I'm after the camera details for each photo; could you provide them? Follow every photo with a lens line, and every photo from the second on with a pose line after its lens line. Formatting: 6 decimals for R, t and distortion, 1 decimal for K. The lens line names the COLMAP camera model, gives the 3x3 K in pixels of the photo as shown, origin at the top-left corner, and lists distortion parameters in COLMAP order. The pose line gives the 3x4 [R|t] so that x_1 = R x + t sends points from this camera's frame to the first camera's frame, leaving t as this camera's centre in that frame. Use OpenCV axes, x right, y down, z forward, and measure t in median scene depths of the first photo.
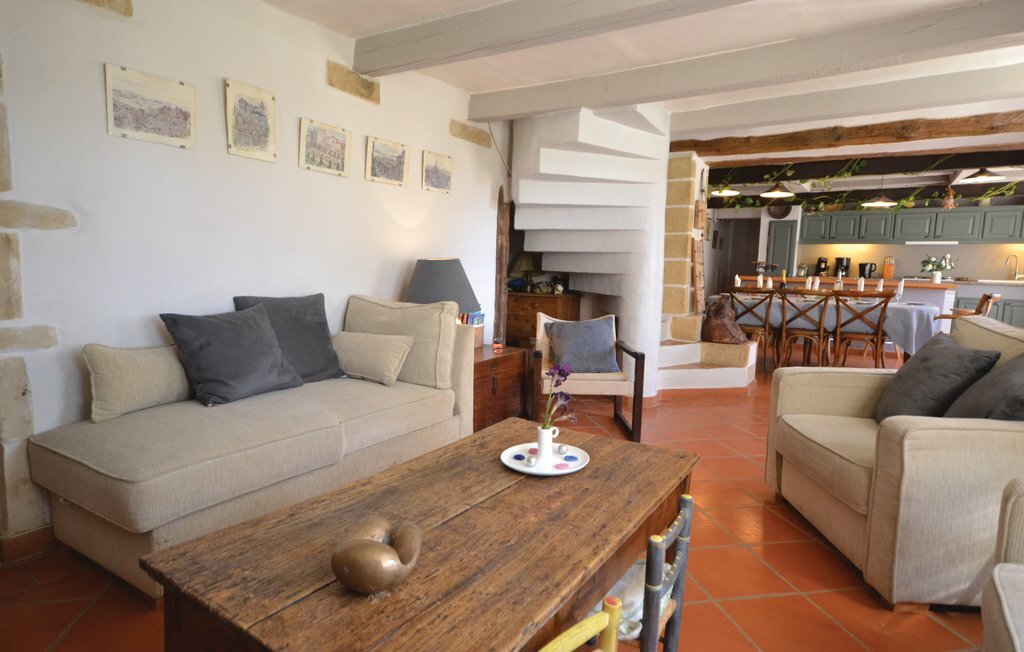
lens RADIAL K [[542.5, 0, 512.0], [0, 542.5, 326.0], [0, 0, 1]] dist [0.002431, 0.000272]
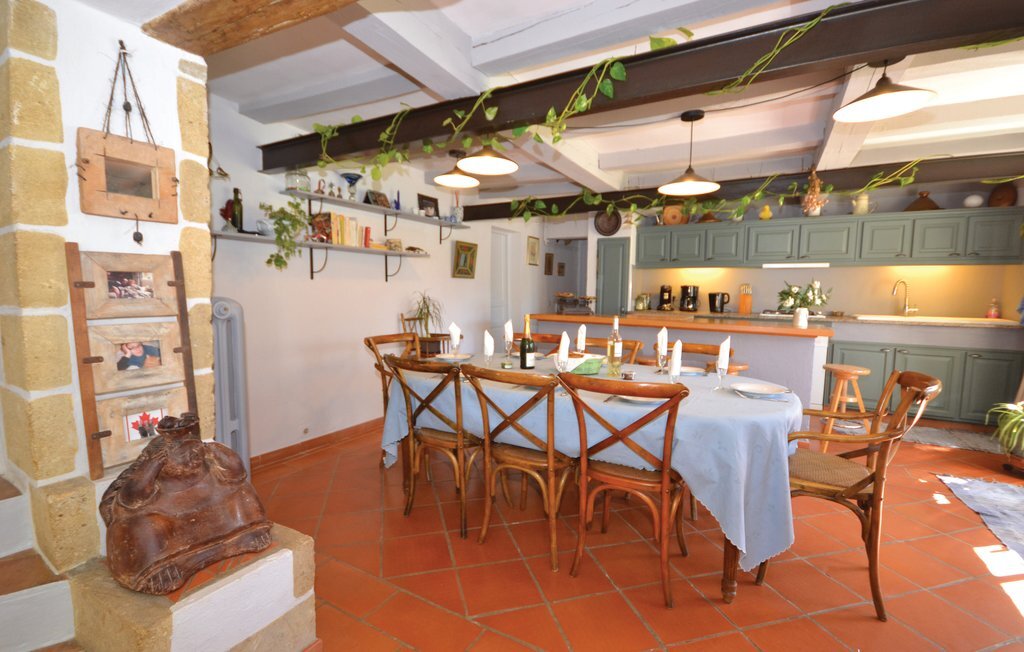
lens RADIAL K [[458.8, 0, 512.0], [0, 458.8, 326.0], [0, 0, 1]] dist [0.001534, -0.000162]
pose [[0.996270, -0.017182, 0.084563, 0.392876], [0.020008, 0.999266, -0.032679, -0.068351], [-0.083939, 0.034249, 0.995882, 0.486420]]
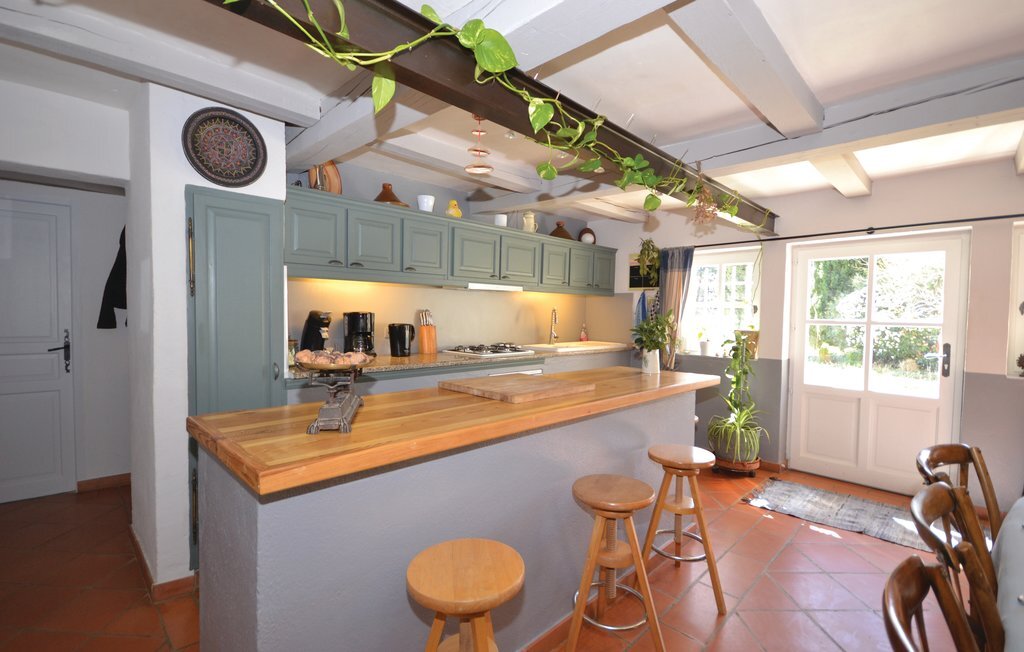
lens RADIAL K [[458.8, 0, 512.0], [0, 458.8, 326.0], [0, 0, 1]] dist [0.001534, -0.000162]
pose [[0.166126, -0.055267, 0.984555, 0.352462], [0.097949, 0.994415, 0.039293, -0.152558], [-0.981228, 0.089909, 0.170611, 1.061109]]
